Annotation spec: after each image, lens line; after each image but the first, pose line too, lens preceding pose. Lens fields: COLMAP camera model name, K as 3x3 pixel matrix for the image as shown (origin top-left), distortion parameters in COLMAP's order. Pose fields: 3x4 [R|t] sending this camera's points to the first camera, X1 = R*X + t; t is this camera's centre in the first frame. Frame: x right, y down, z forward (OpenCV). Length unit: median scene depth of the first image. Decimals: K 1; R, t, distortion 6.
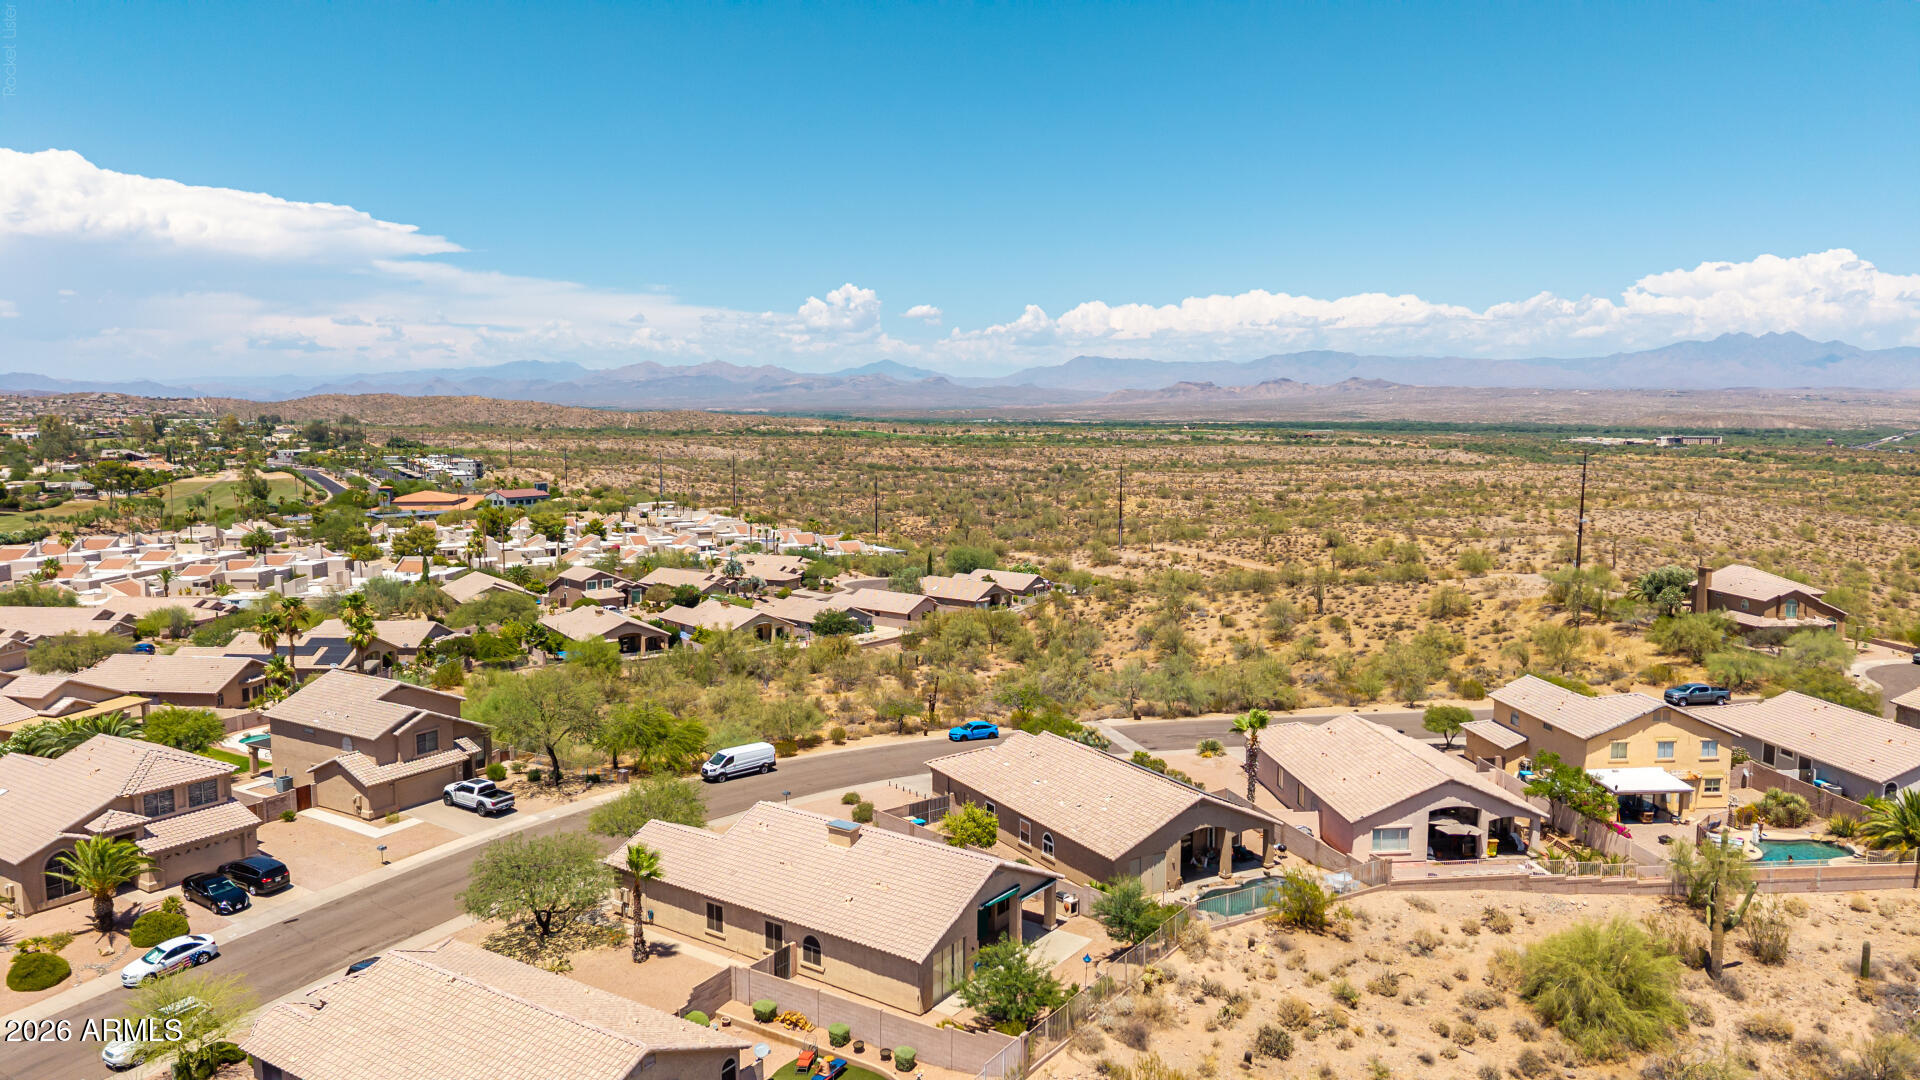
lens RADIAL K [[1318.6, 0, 960.0], [0, 1318.6, 540.0], [0, 0, 1]] dist [0.037902, -0.032759]
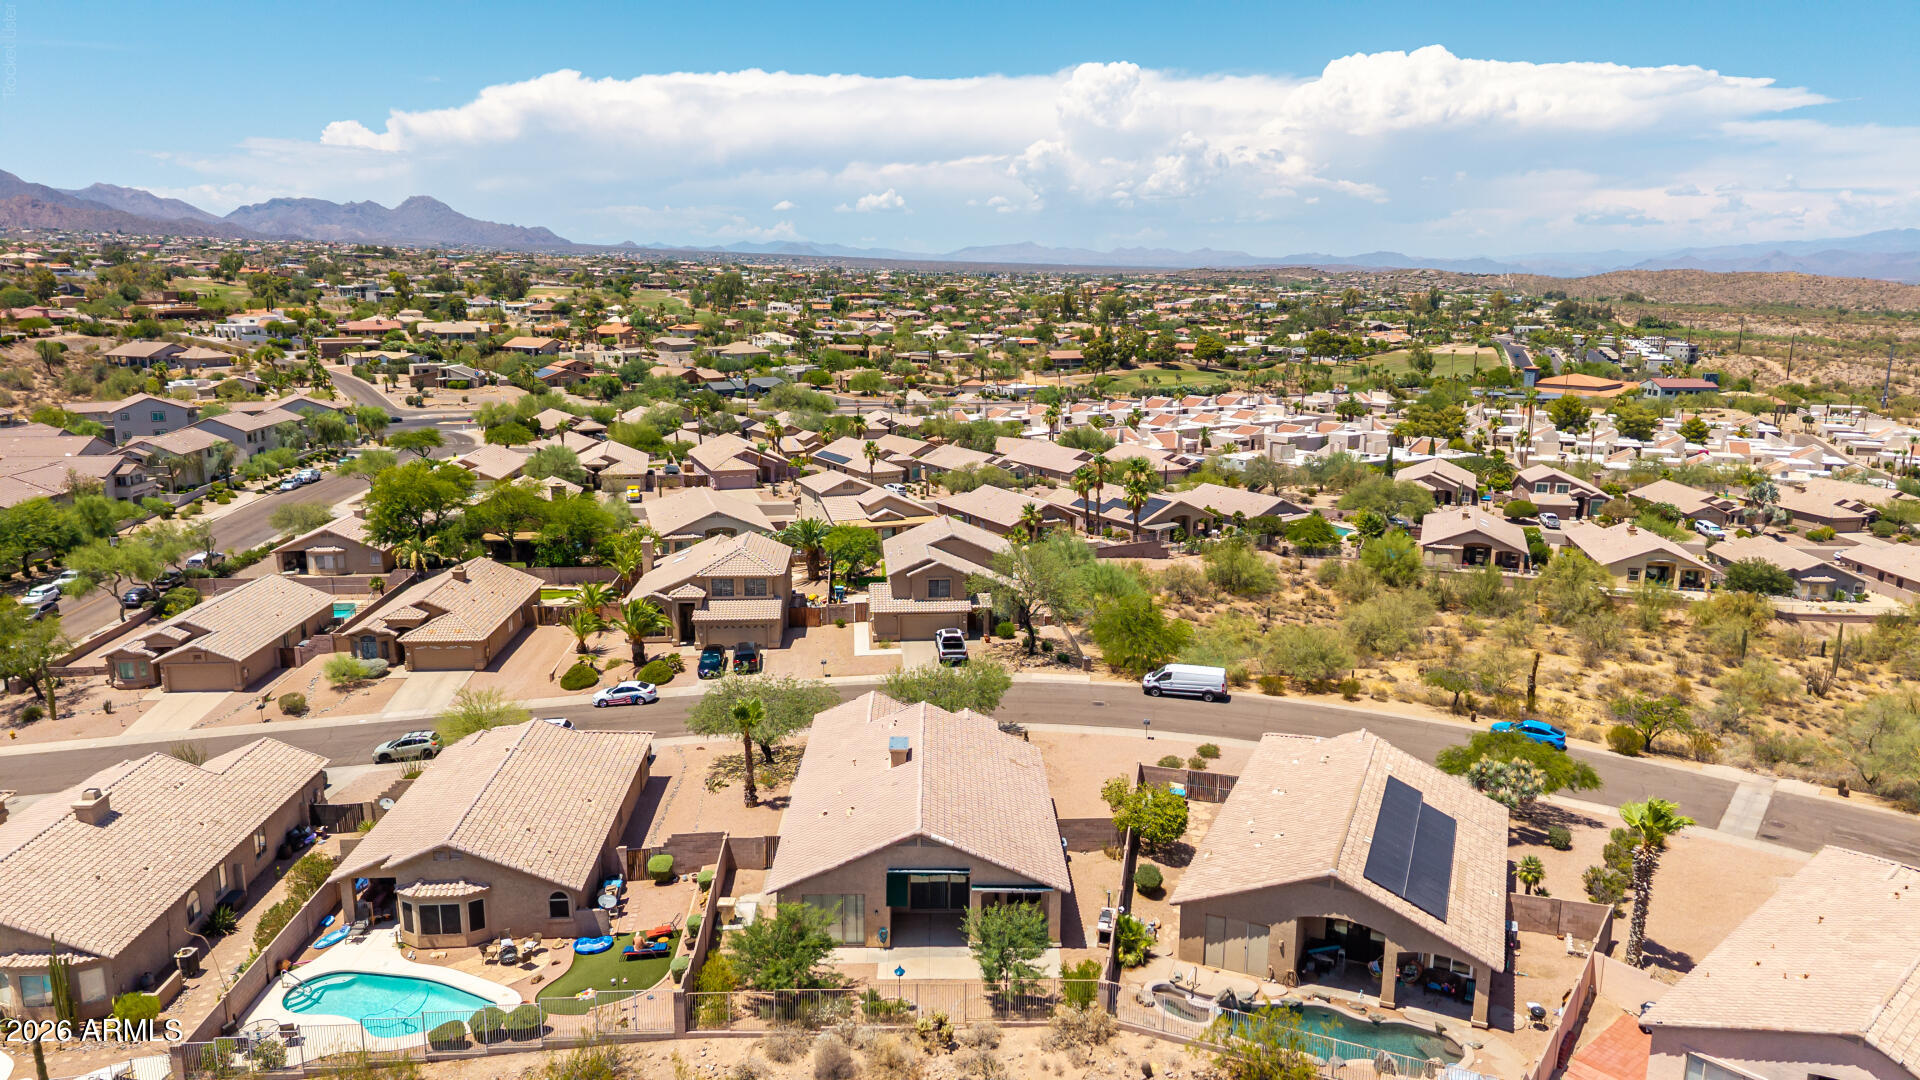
lens RADIAL K [[1318.6, 0, 960.0], [0, 1318.6, 540.0], [0, 0, 1]] dist [0.037902, -0.032759]
pose [[0.580150, 0.165274, -0.797565, 0.217174], [-0.092409, 0.986230, 0.137151, -0.017884], [0.809251, -0.005866, 0.587434, 0.167339]]
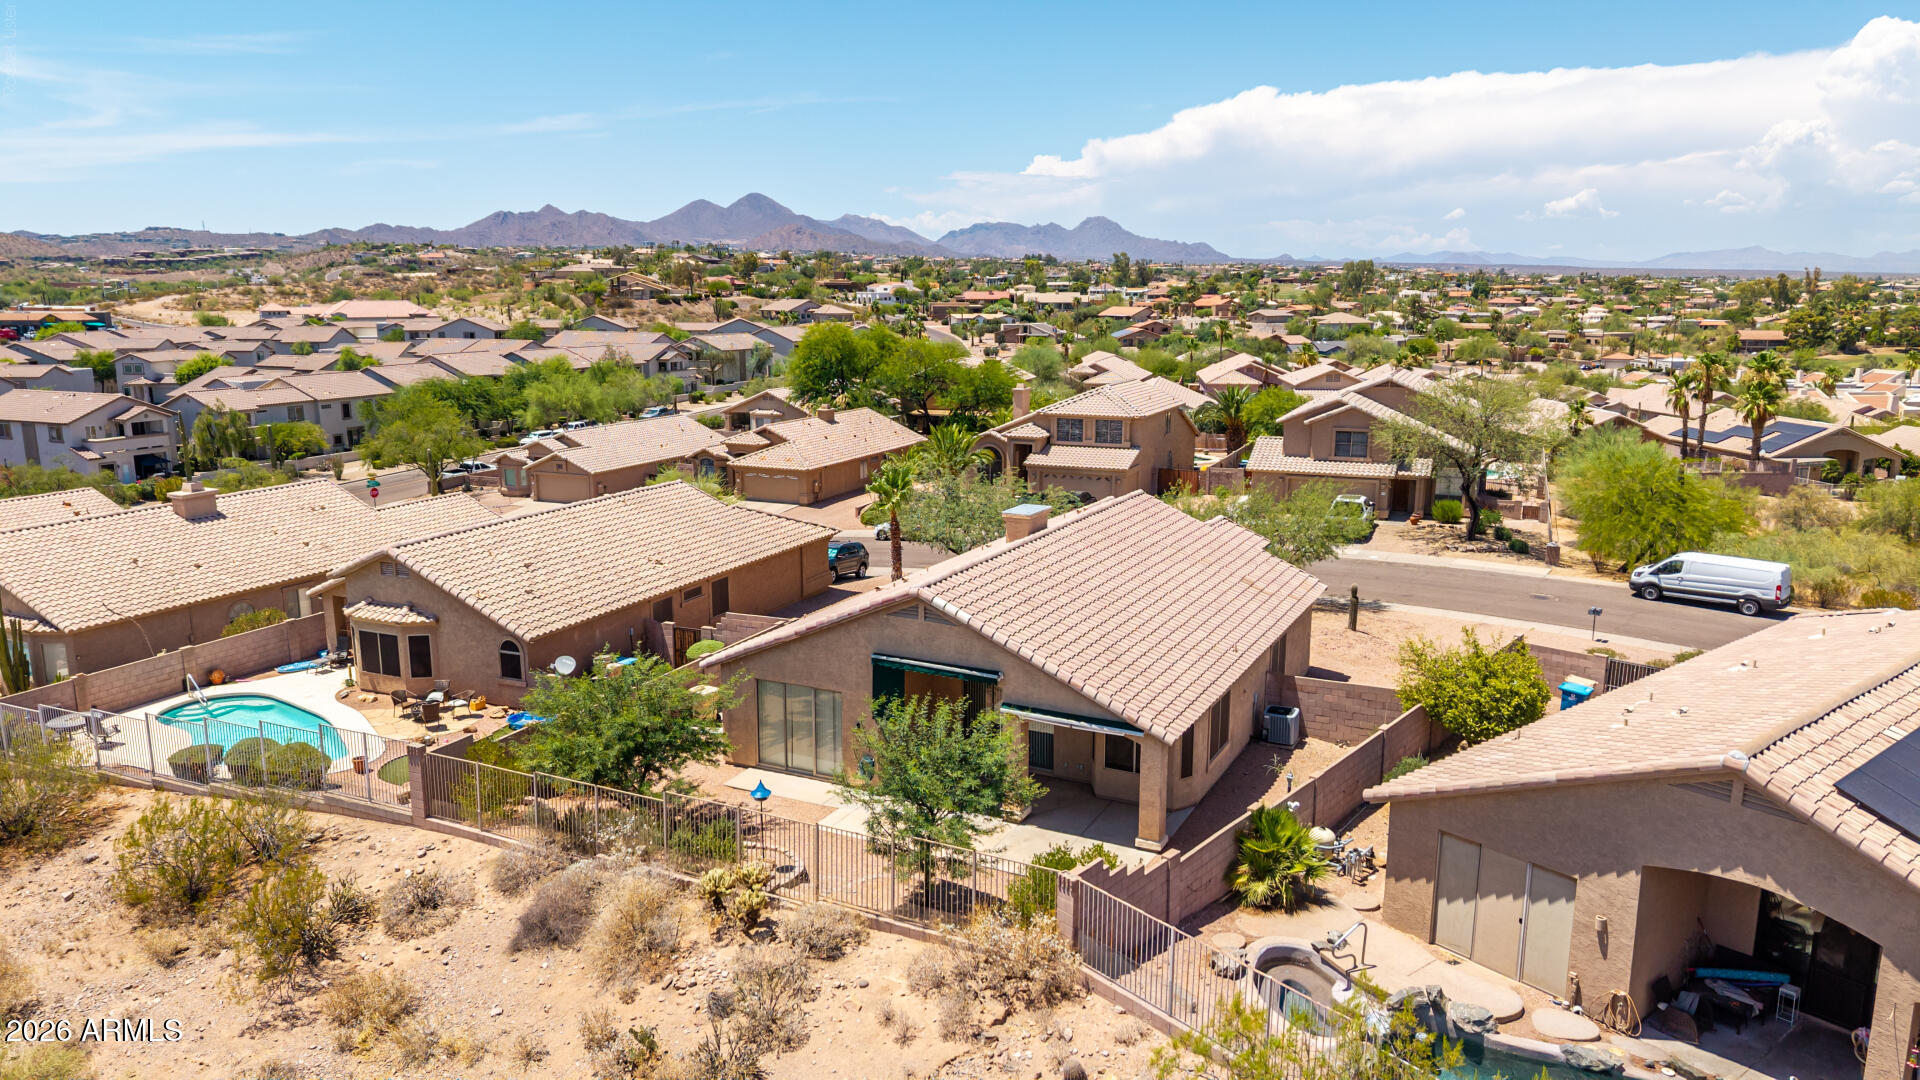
lens RADIAL K [[1295.2, 0, 955.9], [0, 1295.2, 547.0], [0, 0, 1]] dist [0.055140, -0.058355]
pose [[0.123791, 0.187404, -0.974451, 0.153238], [-0.110691, 0.978484, 0.174118, 0.046171], [0.986115, 0.086309, 0.141872, 0.299353]]
